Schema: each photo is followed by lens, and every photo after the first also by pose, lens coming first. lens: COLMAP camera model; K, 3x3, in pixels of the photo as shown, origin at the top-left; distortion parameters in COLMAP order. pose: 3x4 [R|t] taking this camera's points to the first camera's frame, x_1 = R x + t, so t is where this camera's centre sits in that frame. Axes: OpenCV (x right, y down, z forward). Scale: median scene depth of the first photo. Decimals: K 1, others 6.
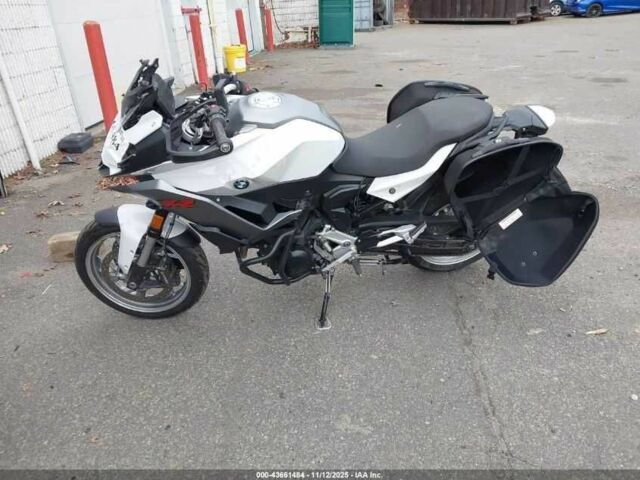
lens RADIAL K [[543.3, 0, 315.4], [0, 543.3, 240.2], [0, 0, 1]] dist [0.026049, -0.015994]
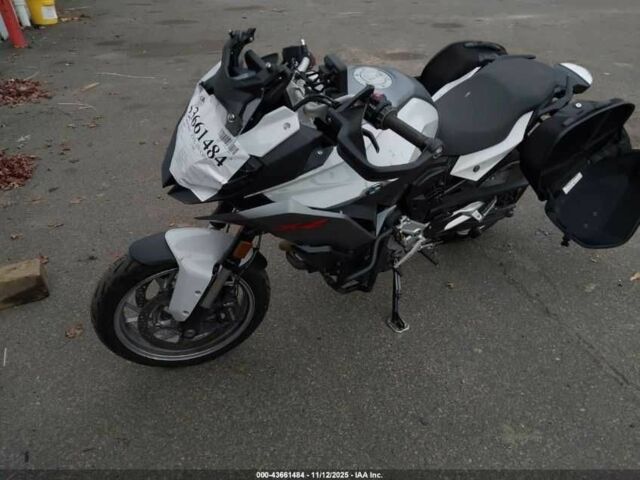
lens RADIAL K [[535.4, 0, 320.0], [0, 535.4, 240.0], [0, 0, 1]] dist [0.001100, 0.005024]
pose [[0.919247, -0.168277, 0.355903, -0.431064], [0.132683, 0.983578, 0.122350, -0.117542], [-0.370647, -0.065248, 0.926479, 0.263476]]
